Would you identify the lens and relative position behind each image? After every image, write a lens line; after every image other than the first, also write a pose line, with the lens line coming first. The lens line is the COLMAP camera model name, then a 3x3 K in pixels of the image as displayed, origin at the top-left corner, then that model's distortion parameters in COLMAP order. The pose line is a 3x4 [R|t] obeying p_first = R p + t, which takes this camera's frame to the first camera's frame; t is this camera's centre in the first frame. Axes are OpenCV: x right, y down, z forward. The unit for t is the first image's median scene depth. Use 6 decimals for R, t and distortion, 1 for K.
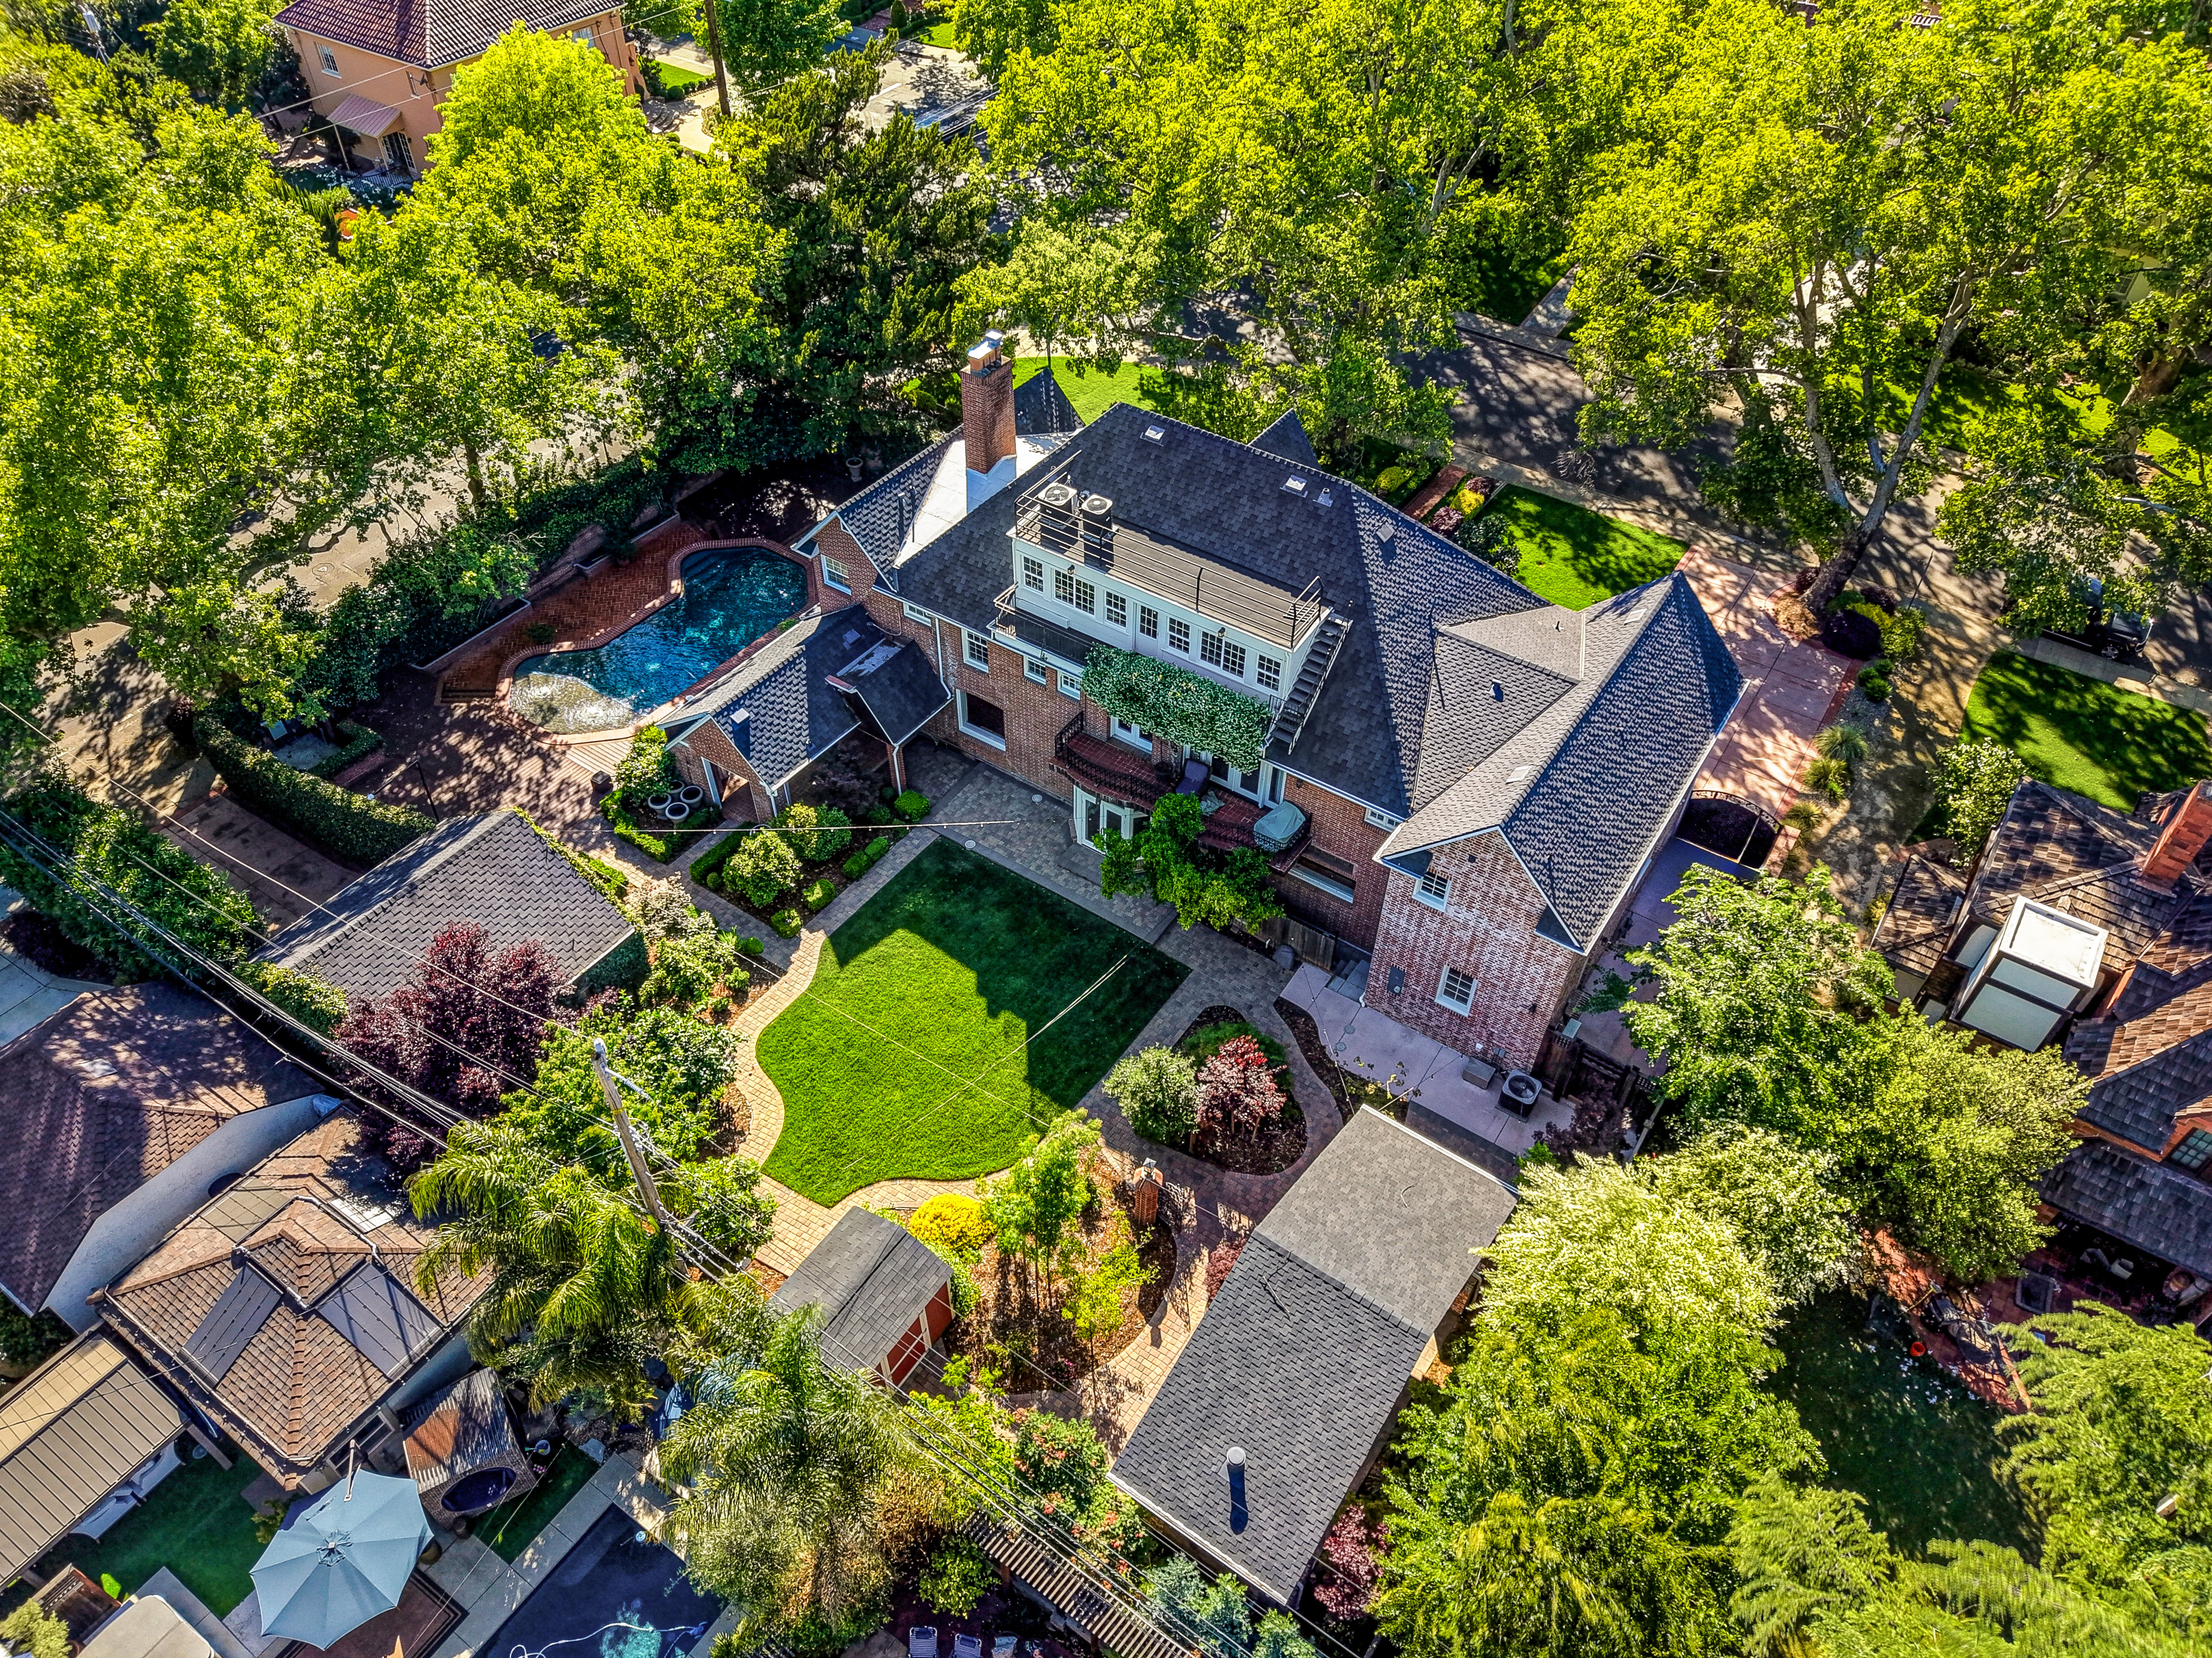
lens RADIAL K [[1508.4, 0, 1106.0], [0, 1508.4, 829.0], [0, 0, 1]] dist [0.022749, -0.000218]
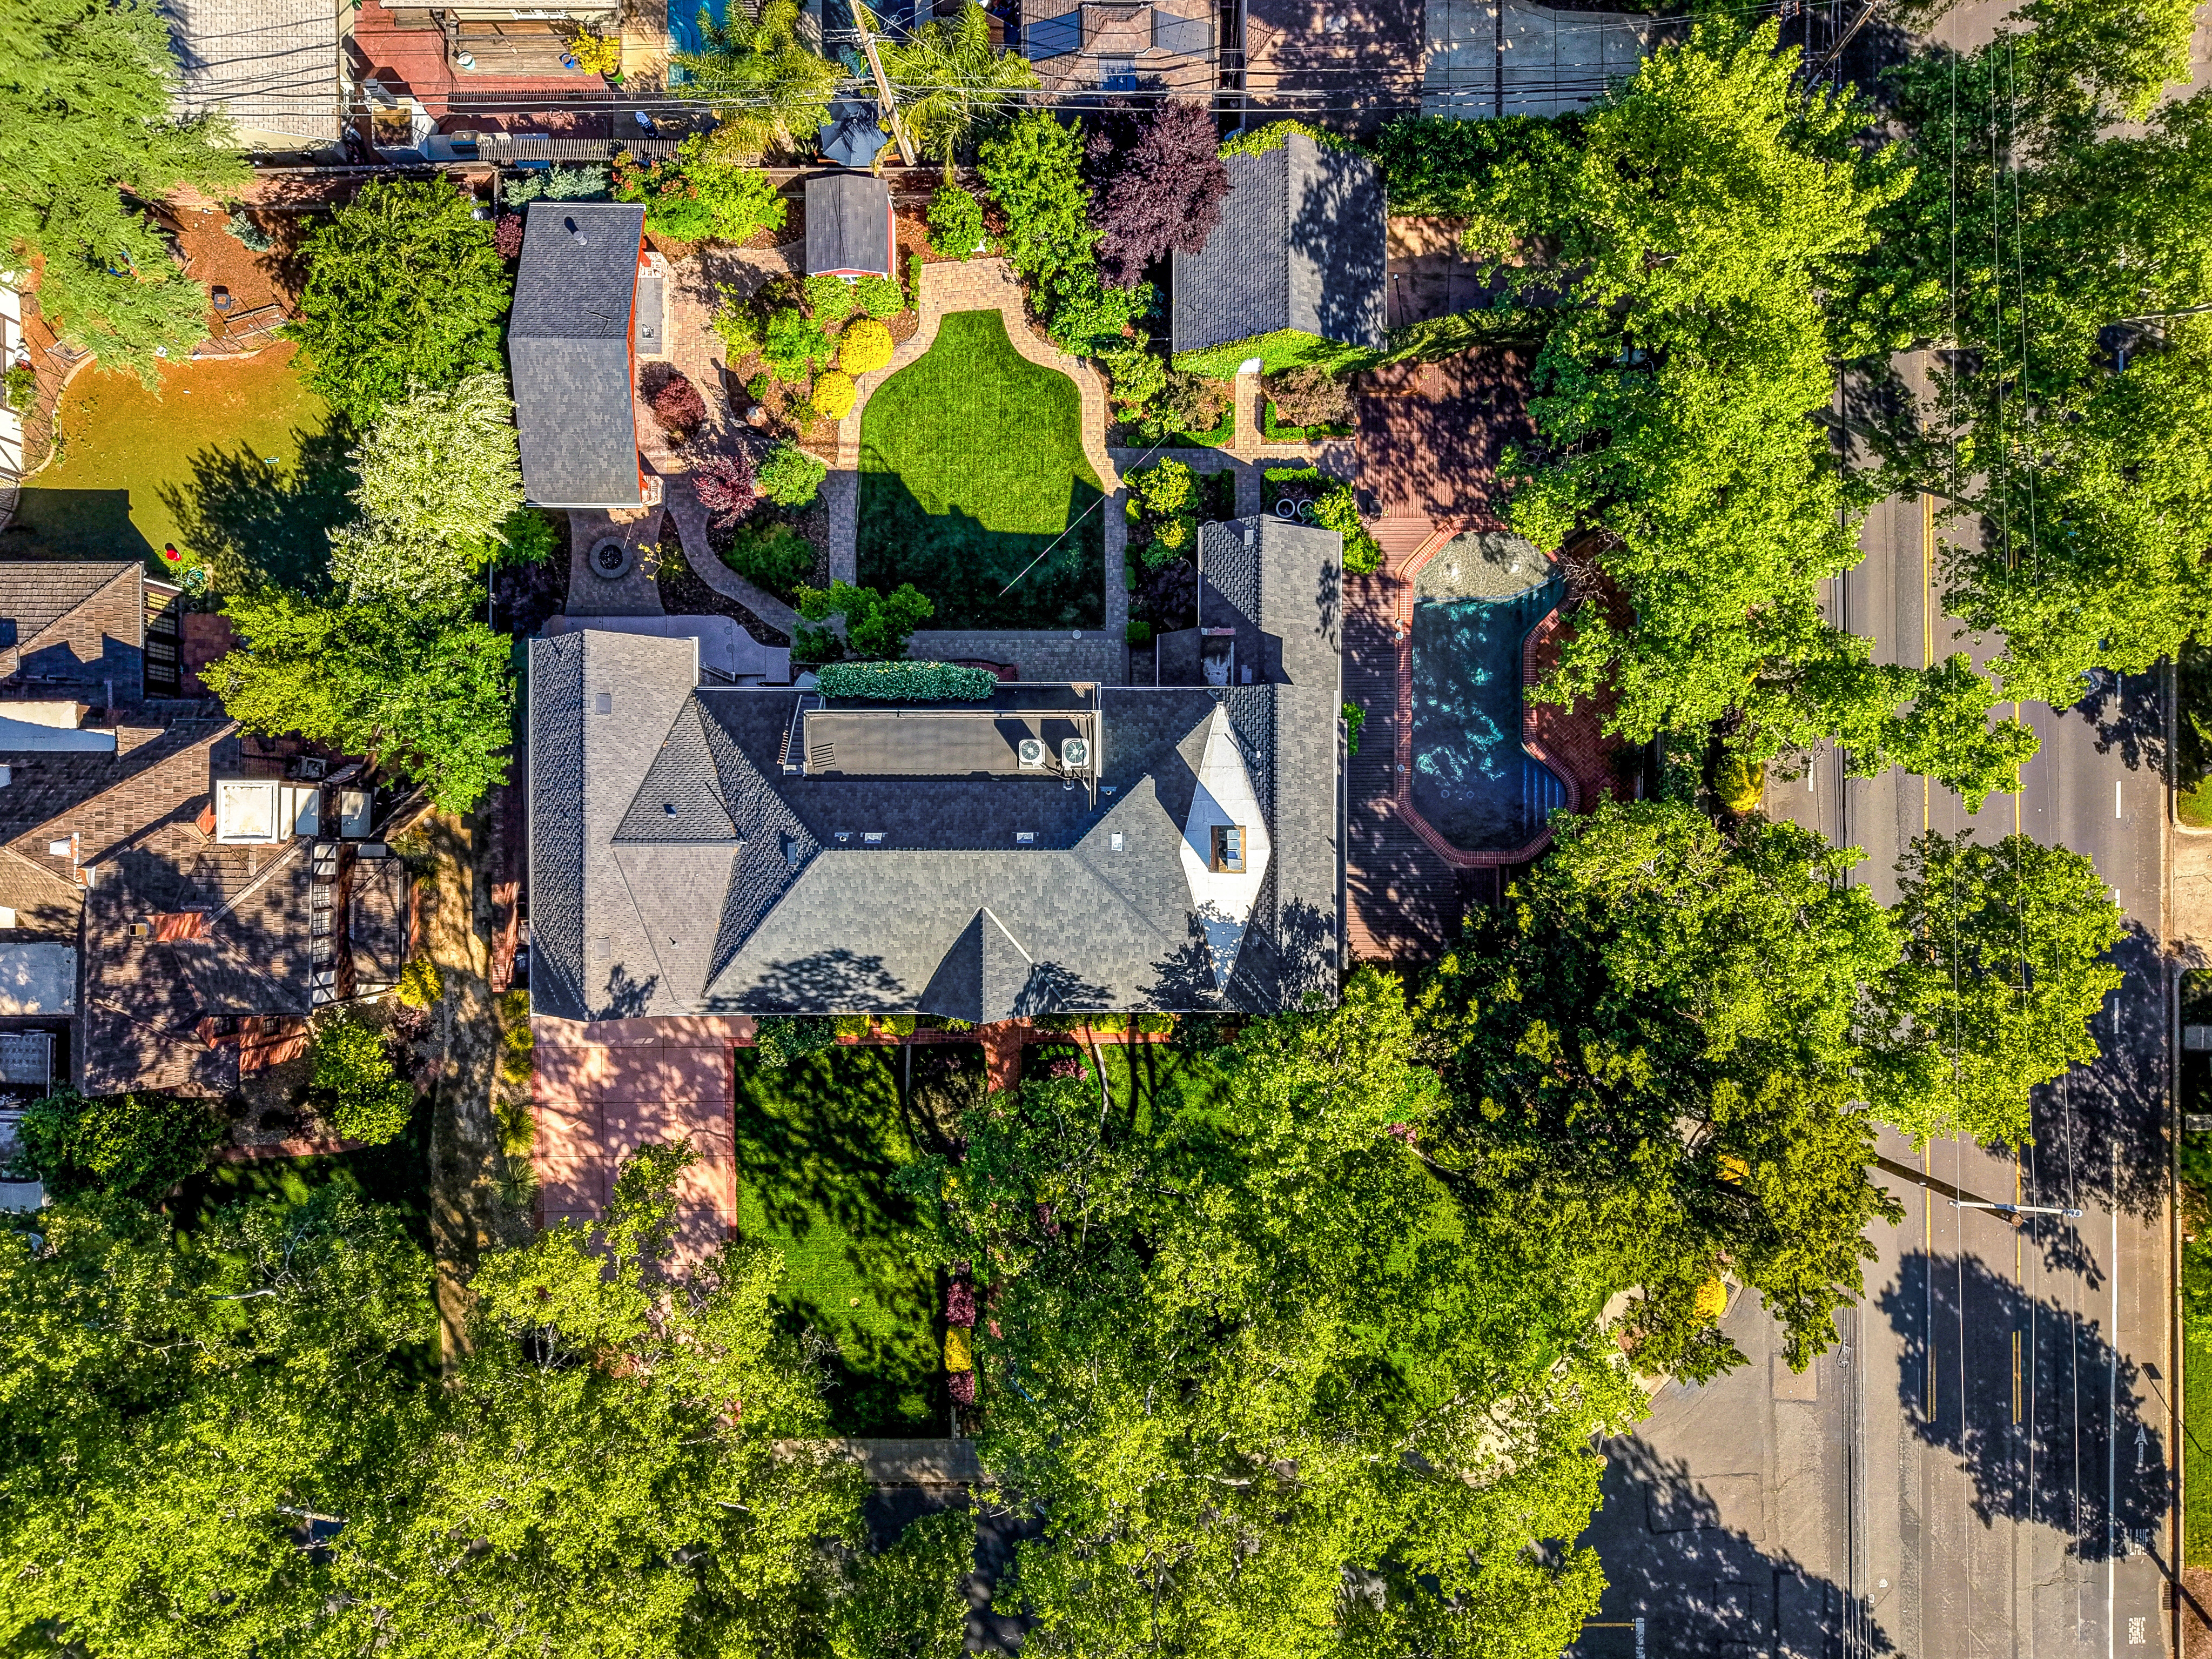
lens RADIAL K [[1482.9, 0, 1109.5], [0, 1482.9, 835.2], [0, 0, 1]] dist [0.062347, -0.073084]
pose [[-0.824648, 0.565183, -0.022877, 0.006412], [-0.406619, -0.564205, 0.718563, -1.050771], [0.393213, 0.601864, 0.695085, 0.302301]]
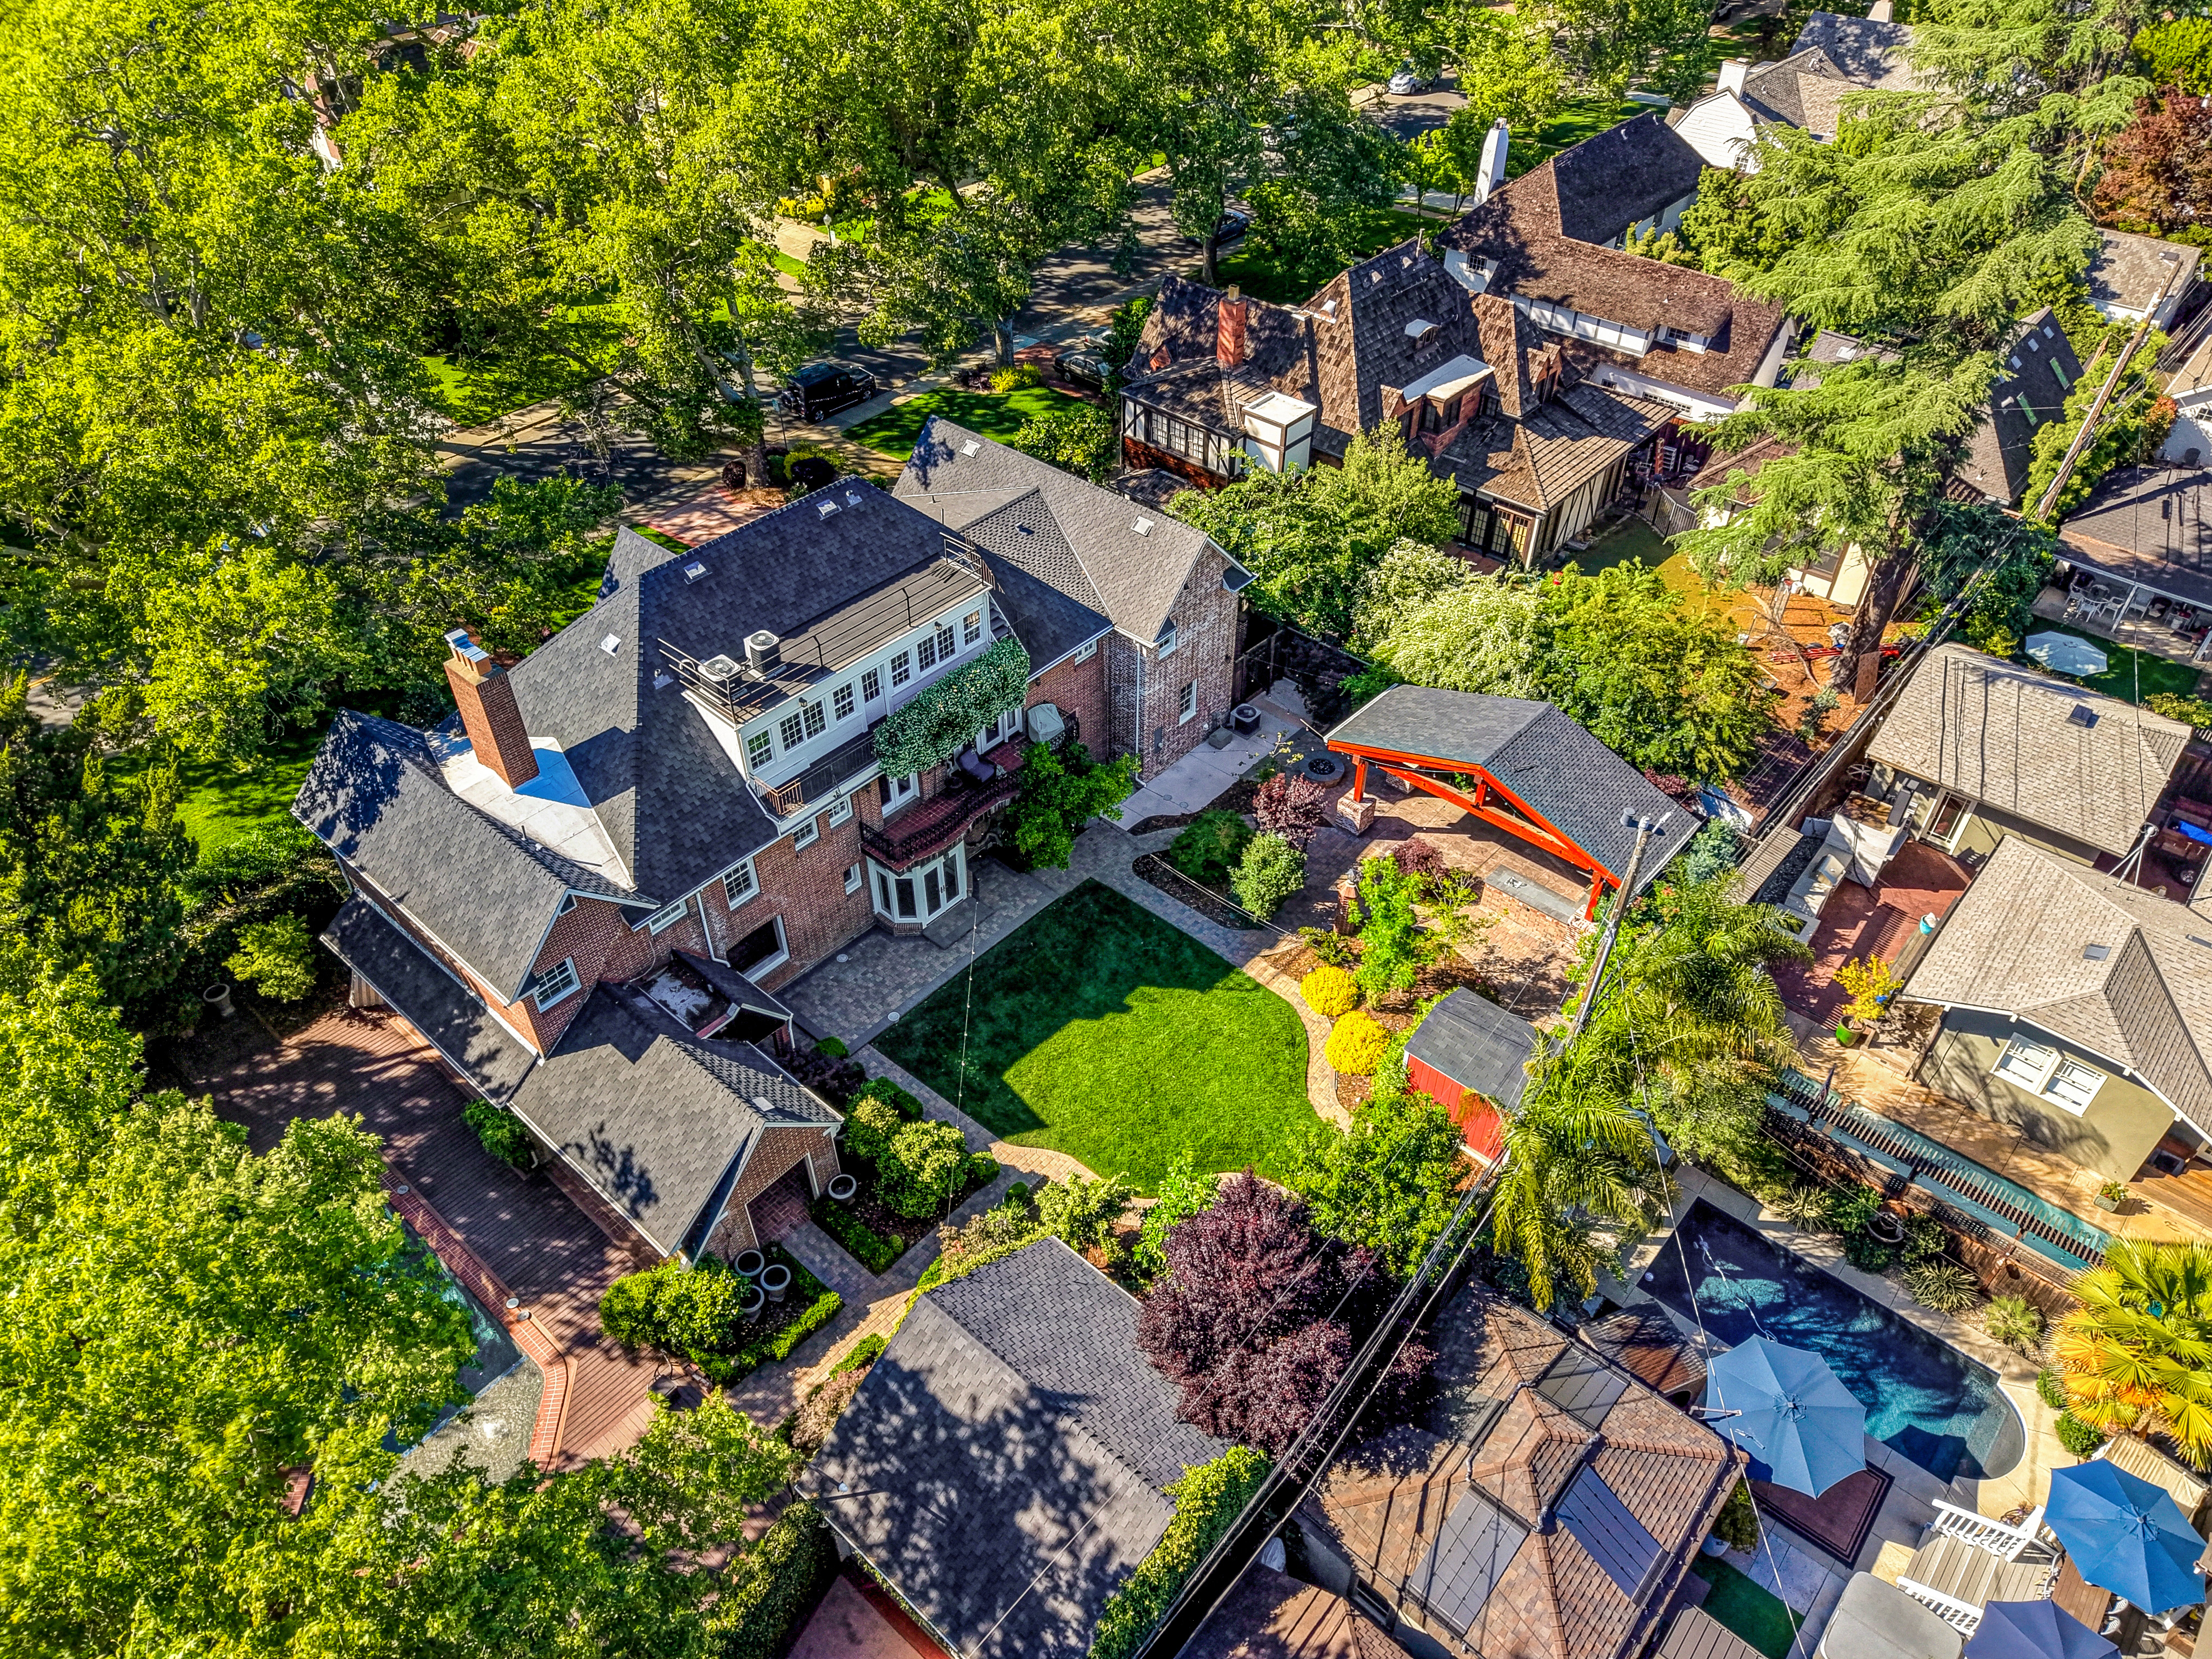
lens RADIAL K [[1482.8, 0, 1109.5], [0, 1482.8, 835.2], [0, 0, 1]] dist [0.062347, -0.073084]
pose [[0.125716, -0.666557, 0.734777, -0.741921], [0.697674, 0.585961, 0.412190, -0.374148], [-0.705299, 0.460816, 0.538704, 0.397513]]
